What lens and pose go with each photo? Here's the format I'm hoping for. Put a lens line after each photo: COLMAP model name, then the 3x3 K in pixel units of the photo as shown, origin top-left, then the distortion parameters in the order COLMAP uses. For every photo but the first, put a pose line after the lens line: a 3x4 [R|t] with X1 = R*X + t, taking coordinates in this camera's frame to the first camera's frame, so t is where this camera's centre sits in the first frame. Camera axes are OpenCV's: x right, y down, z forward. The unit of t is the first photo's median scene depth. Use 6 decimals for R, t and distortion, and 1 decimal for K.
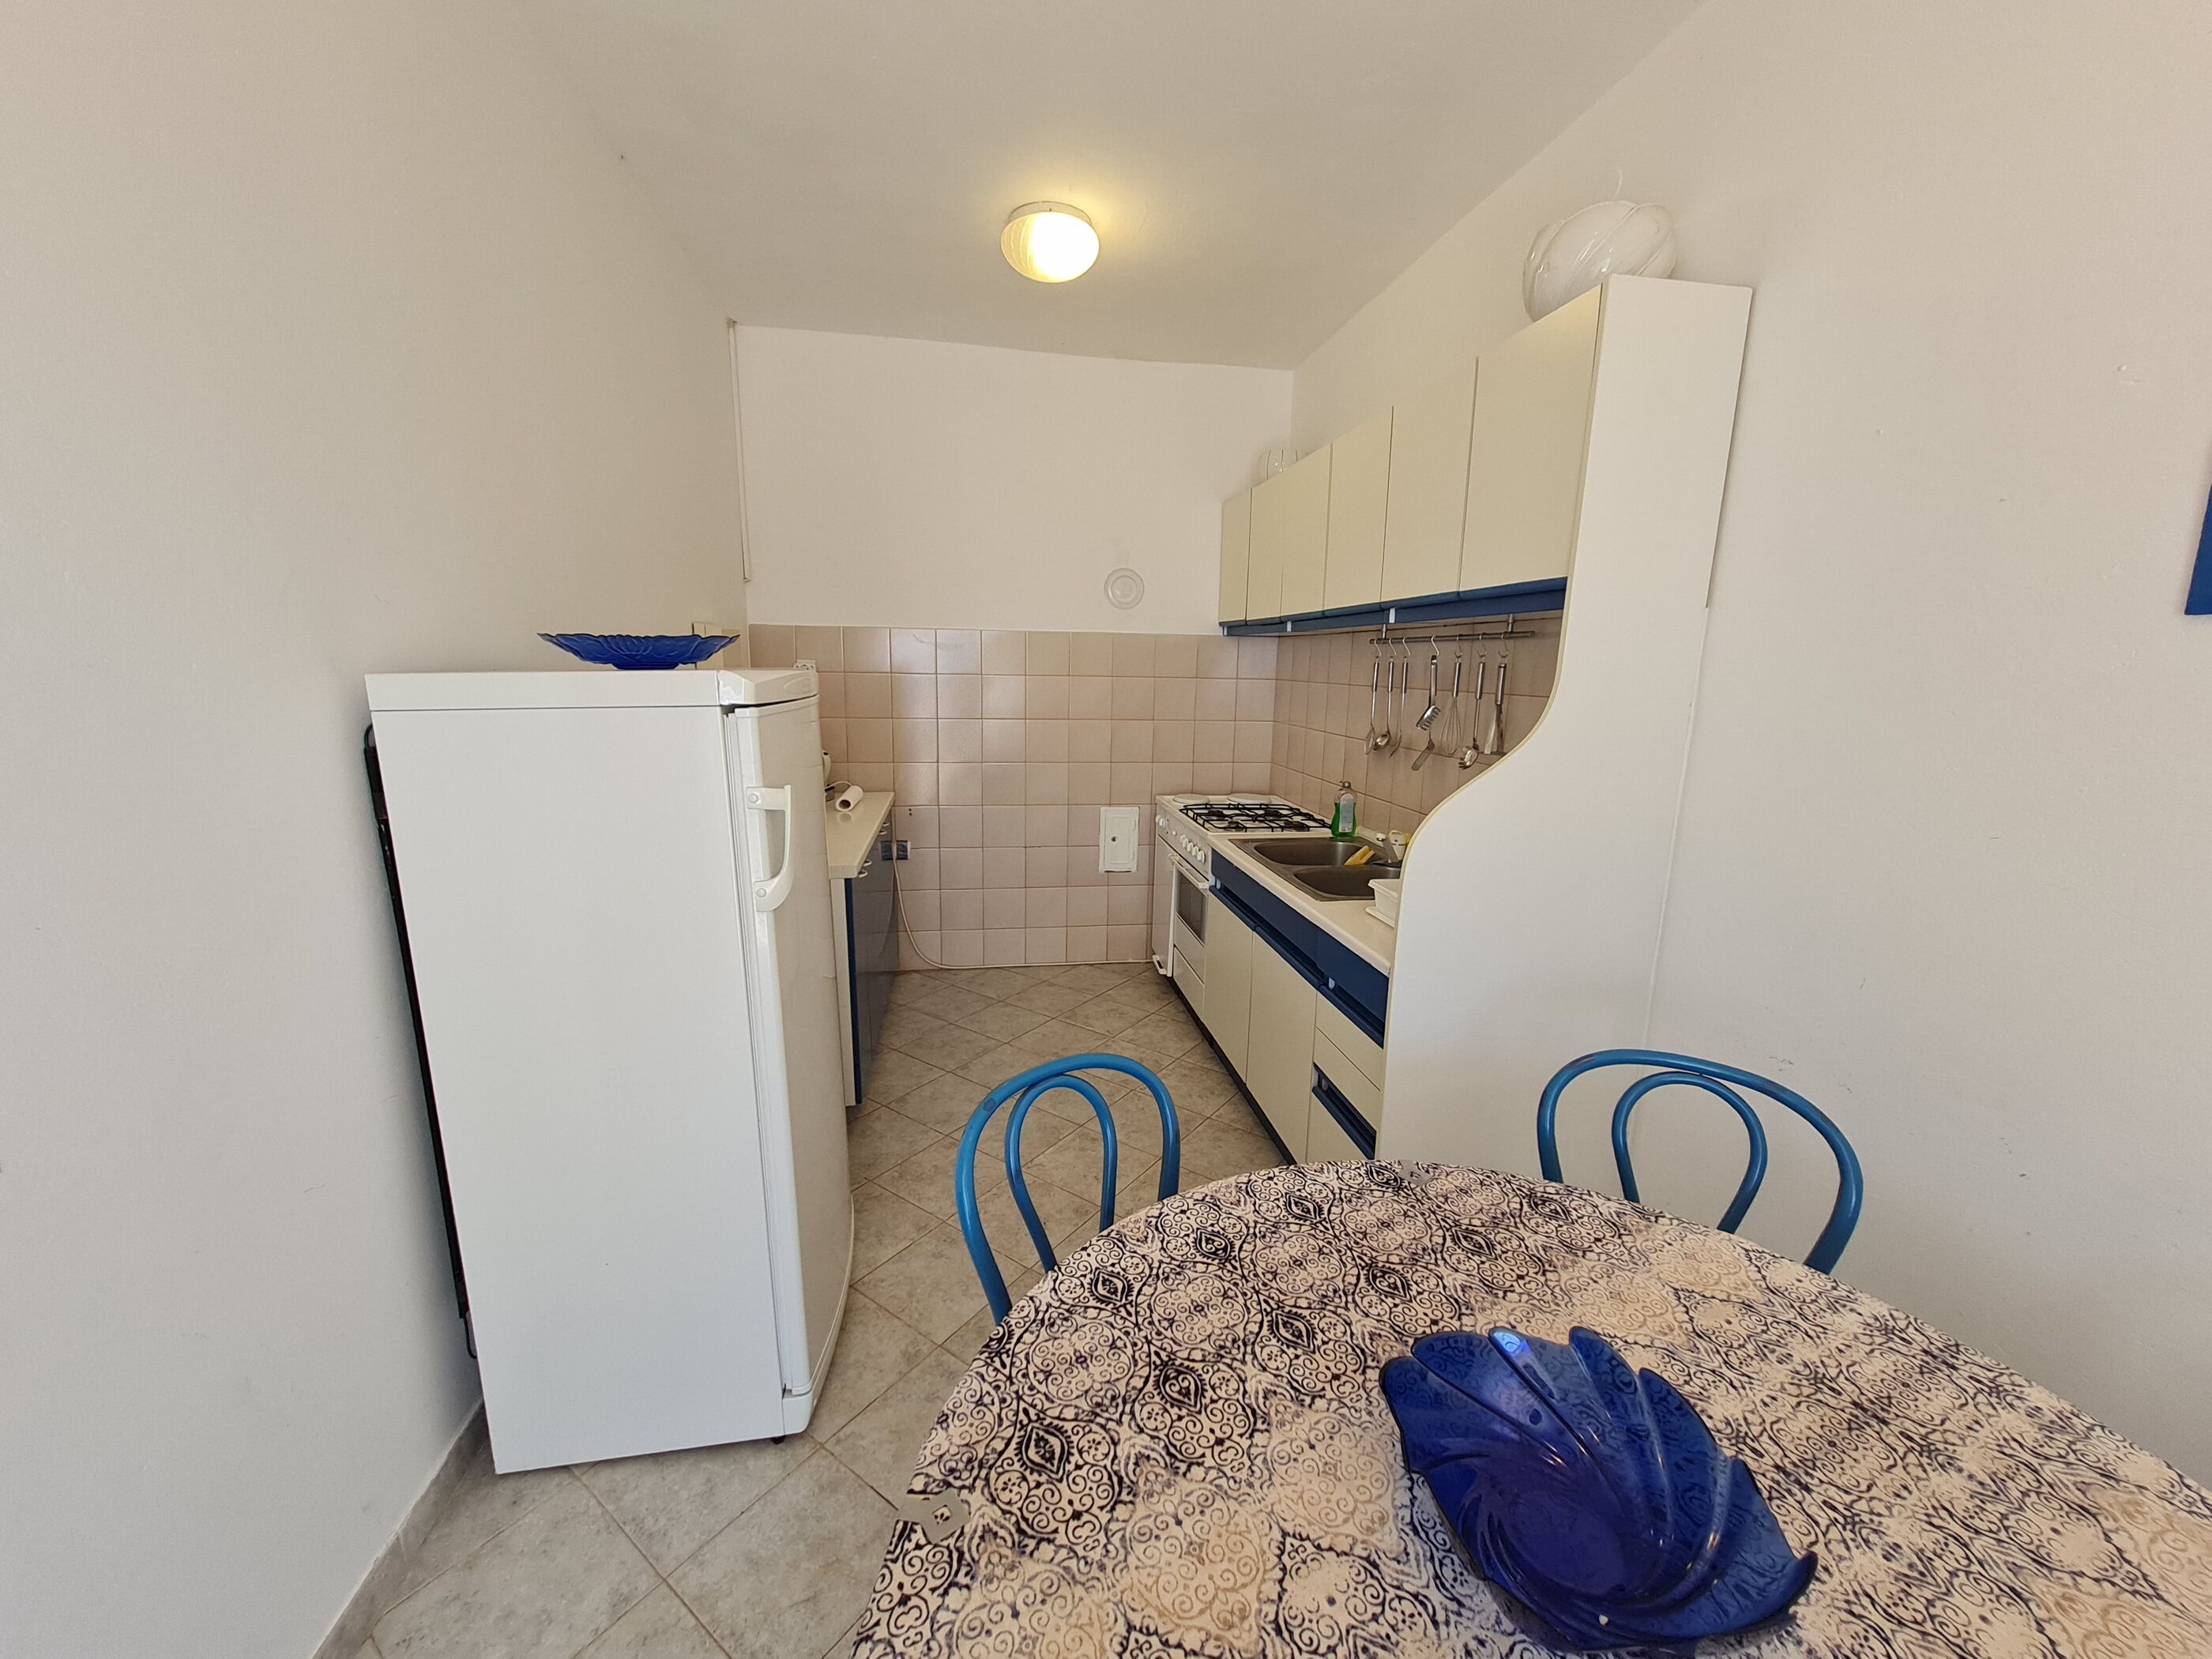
lens RADIAL K [[861.7, 0, 1107.4], [0, 861.7, 834.7], [0, 0, 1]] dist [0.008379, -0.001759]
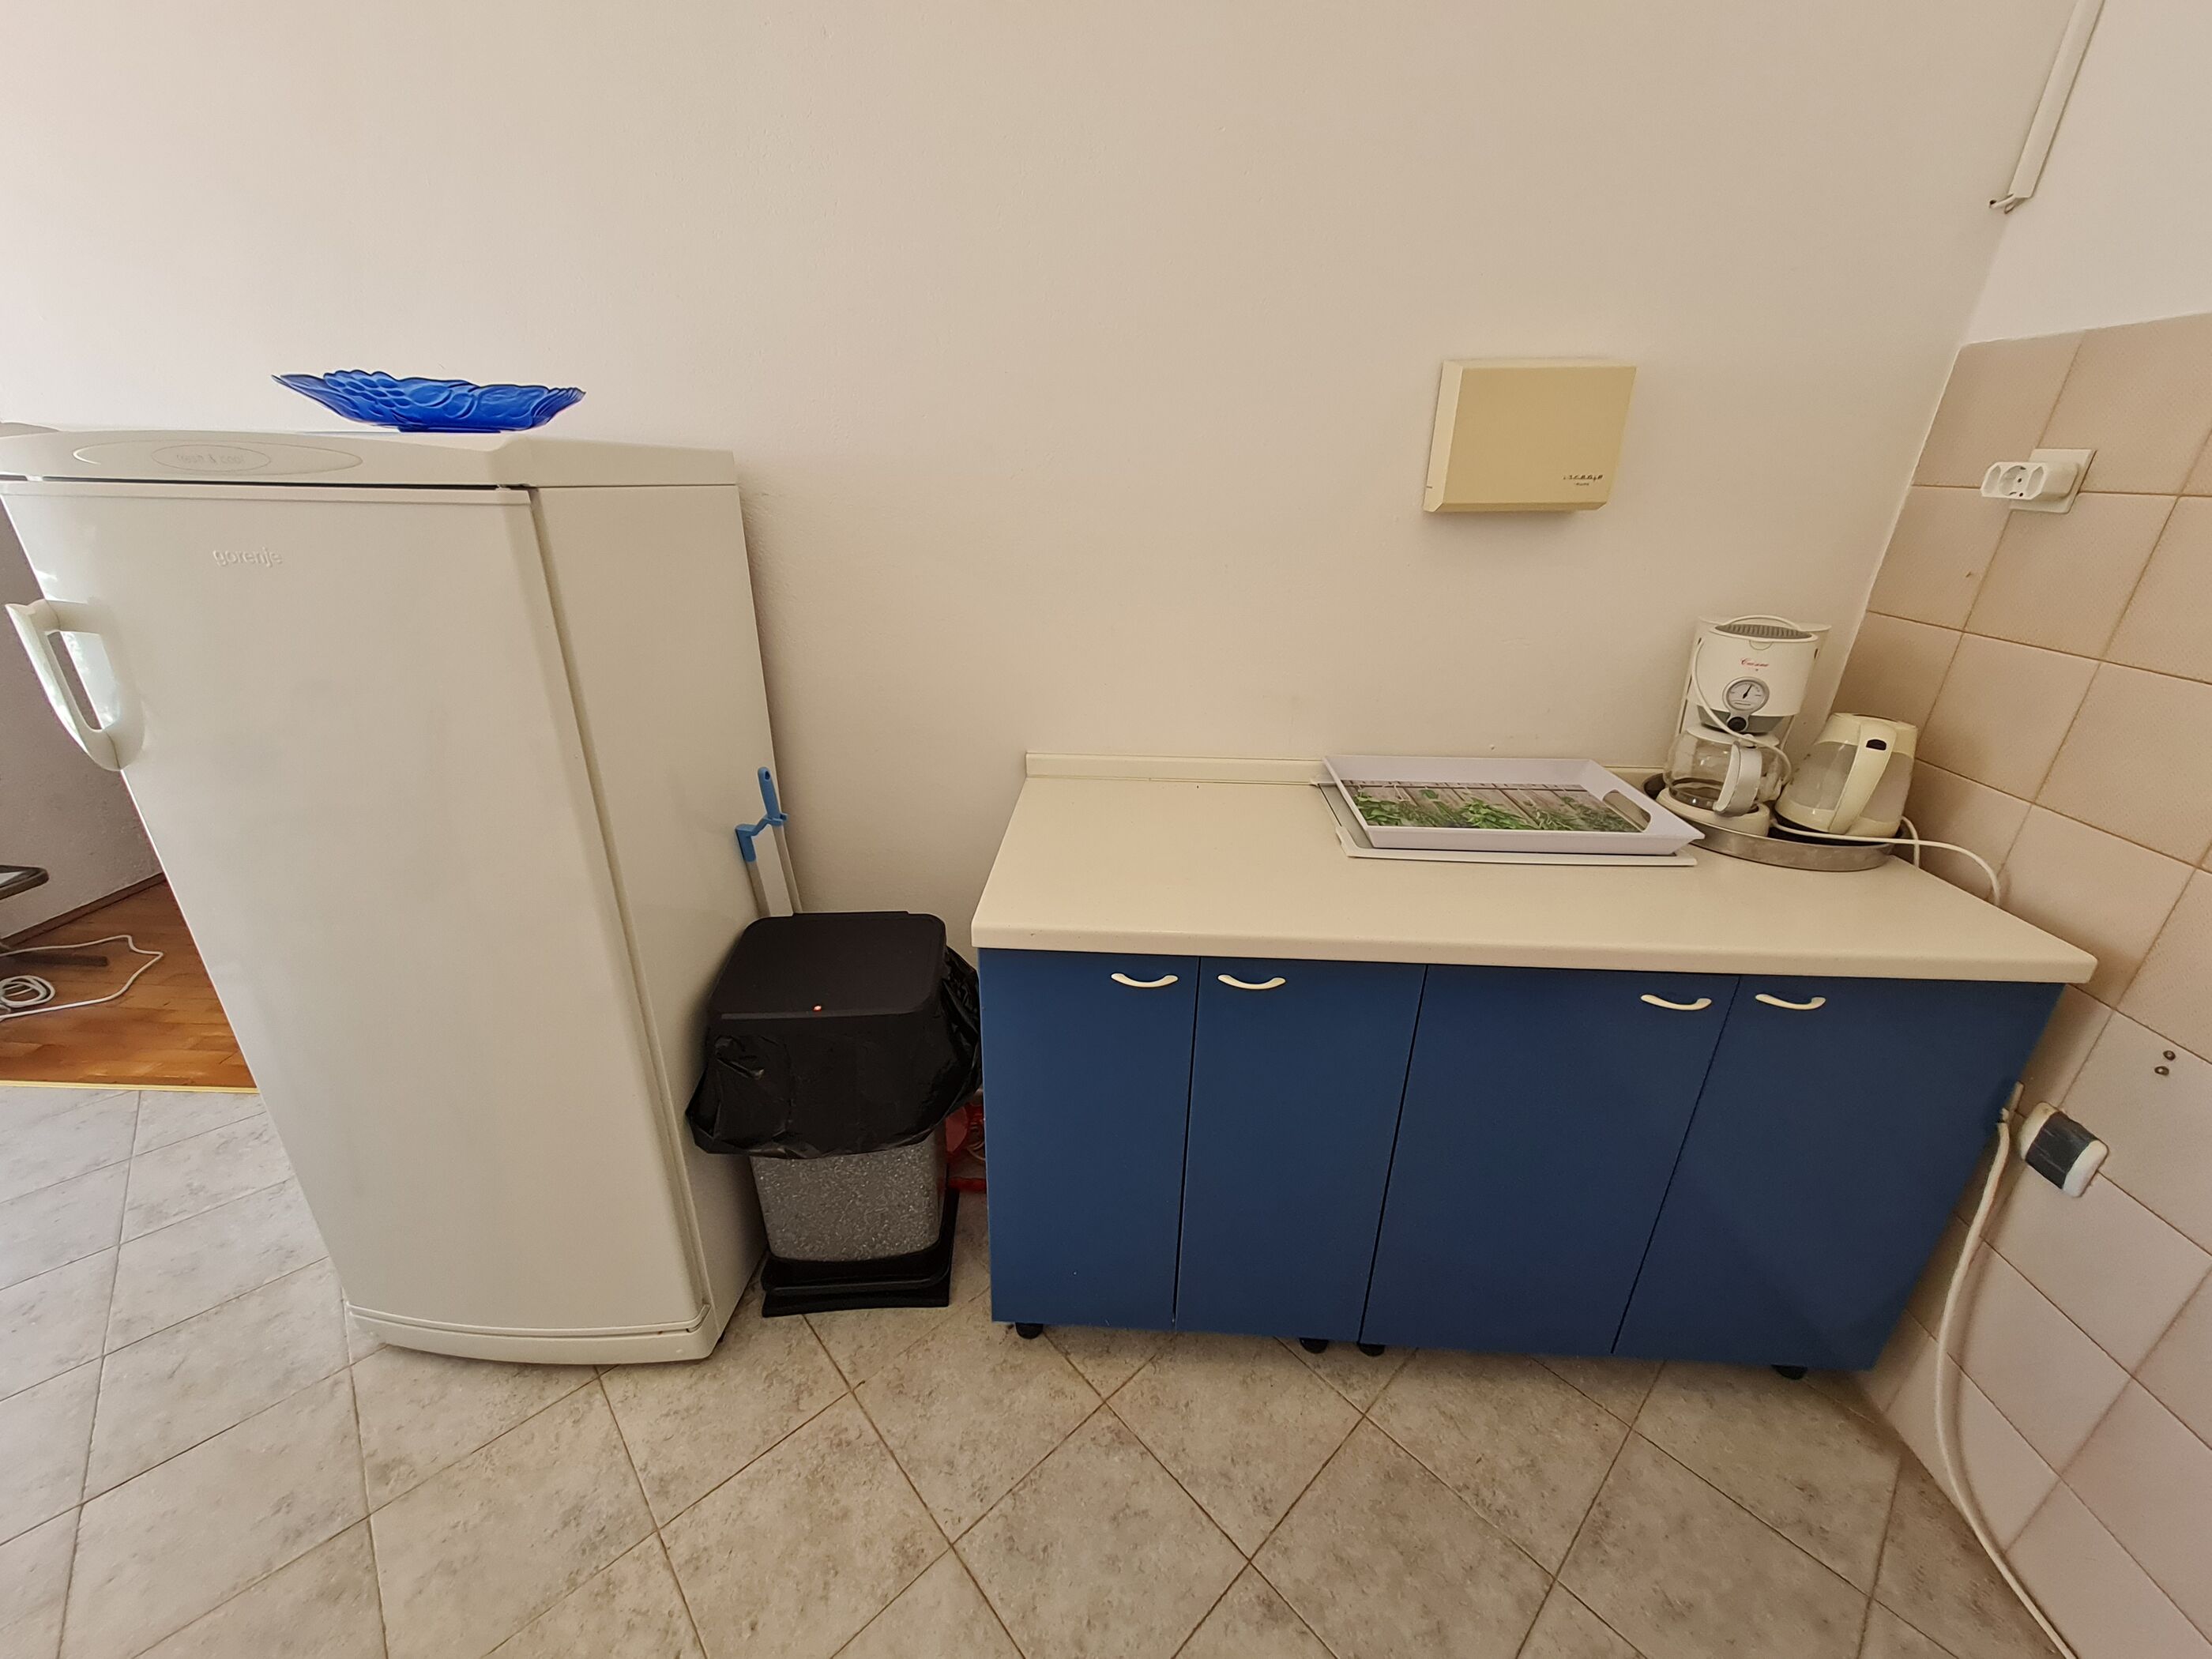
lens RADIAL K [[861.7, 0, 1108.4], [0, 861.7, 821.6], [0, 0, 1]] dist [0.008379, -0.001759]
pose [[-0.201757, 0.372988, -0.905635, 0.055245], [-0.211582, 0.886219, 0.412127, -0.158732], [0.956309, 0.274766, -0.099884, 0.846345]]
